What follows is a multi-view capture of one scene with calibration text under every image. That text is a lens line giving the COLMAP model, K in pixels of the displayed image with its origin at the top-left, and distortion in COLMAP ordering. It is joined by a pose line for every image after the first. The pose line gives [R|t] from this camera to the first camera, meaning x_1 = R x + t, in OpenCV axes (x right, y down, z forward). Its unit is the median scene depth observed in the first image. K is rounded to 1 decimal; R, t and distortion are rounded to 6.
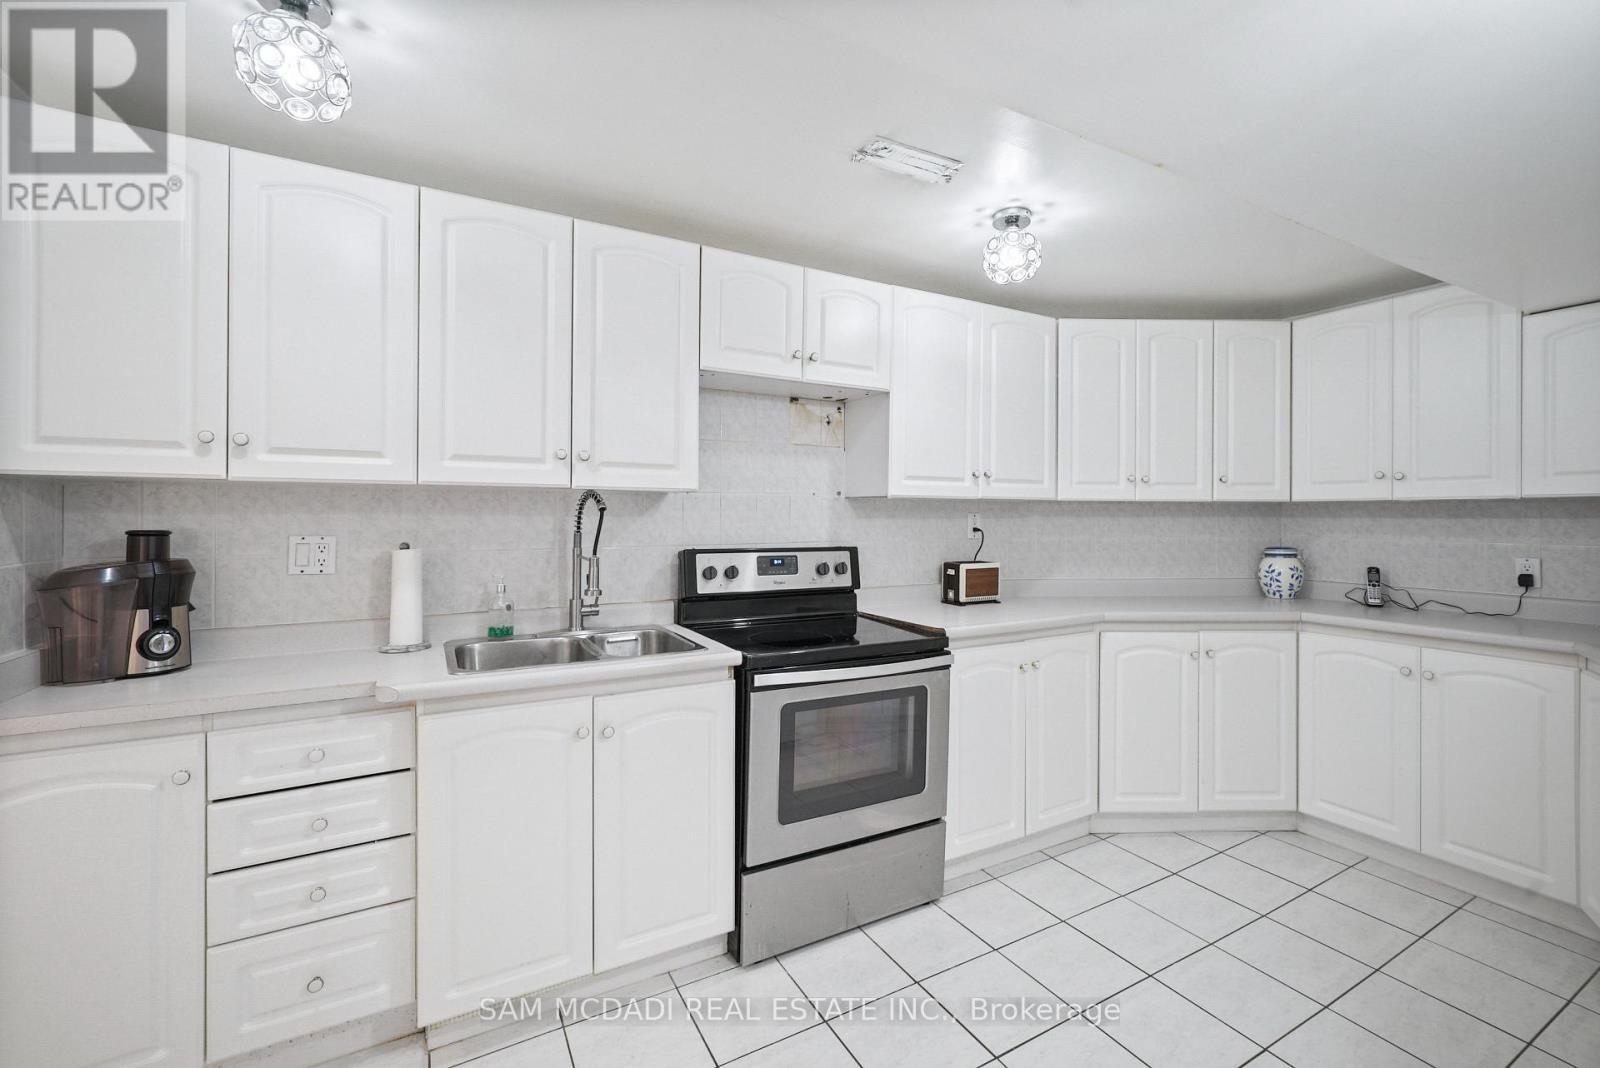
lens RADIAL K [[671.9, 0, 790.8], [0, 671.9, 519.1], [0, 0, 1]] dist [0.002357, -0.000124]
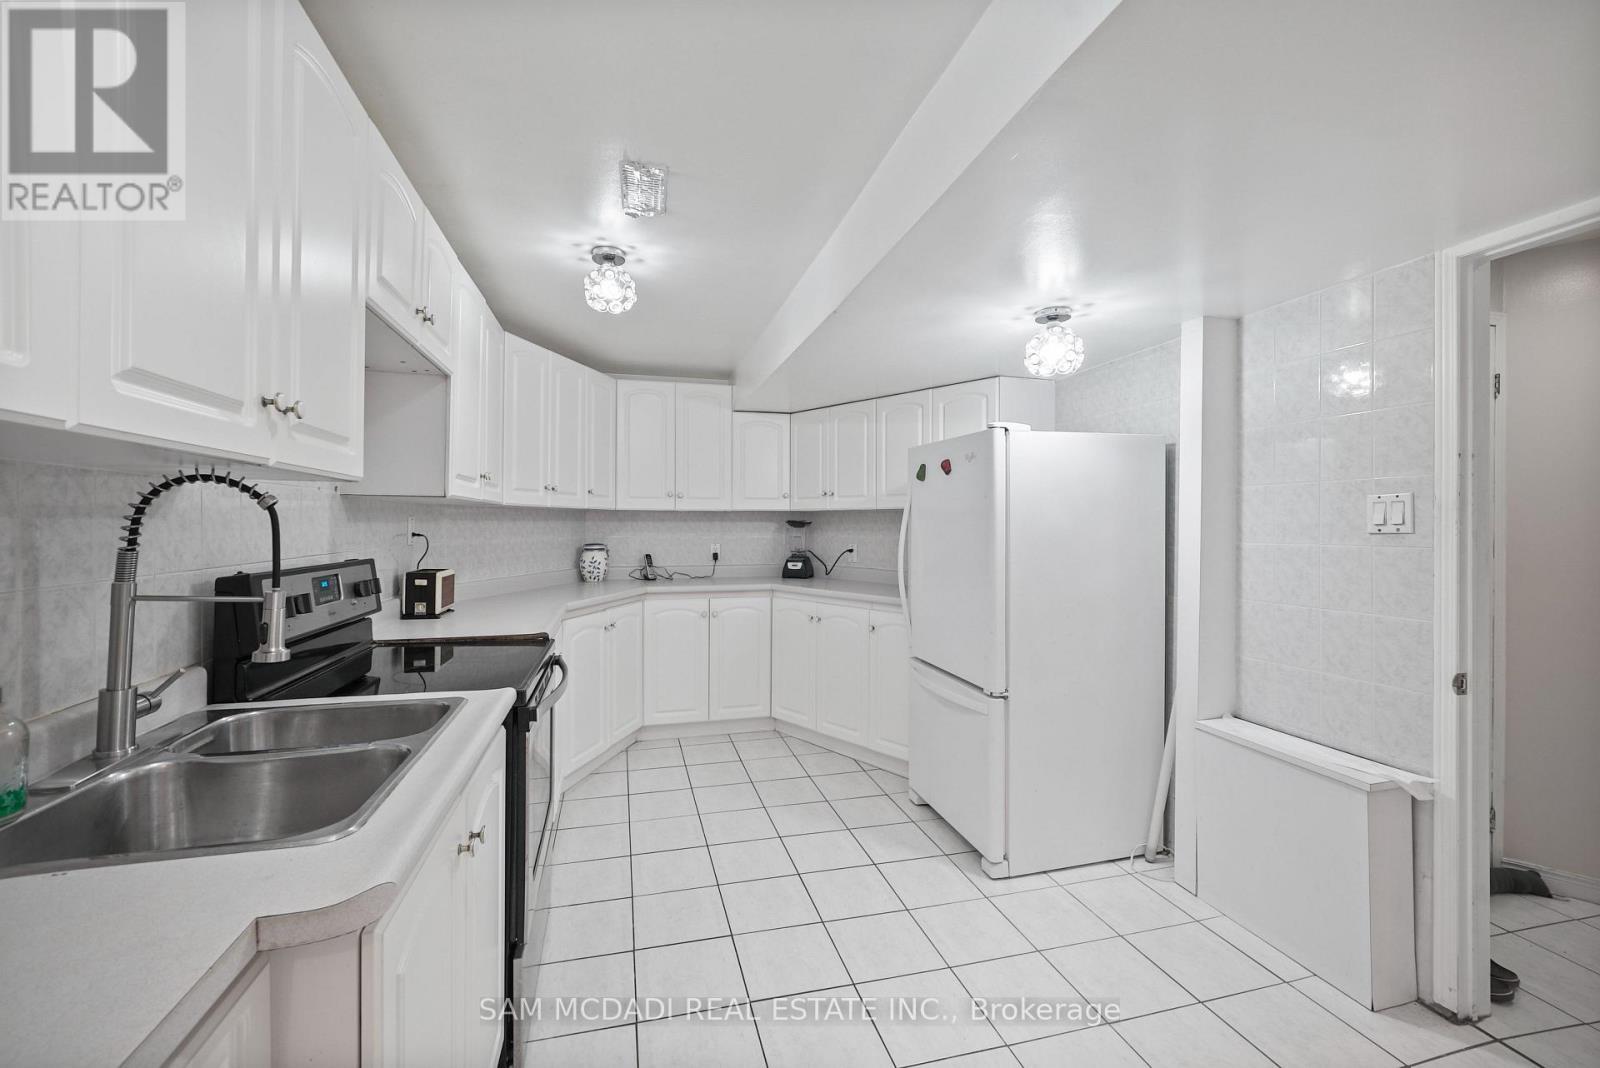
lens RADIAL K [[671.9, 0, 793.2], [0, 671.9, 527.8], [0, 0, 1]] dist [0.002357, -0.000124]
pose [[0.245913, -0.008864, 0.969251, -0.534670], [0.002313, 0.999961, 0.008558, 0.000046], [-0.969289, 0.000138, 0.245924, 0.324726]]
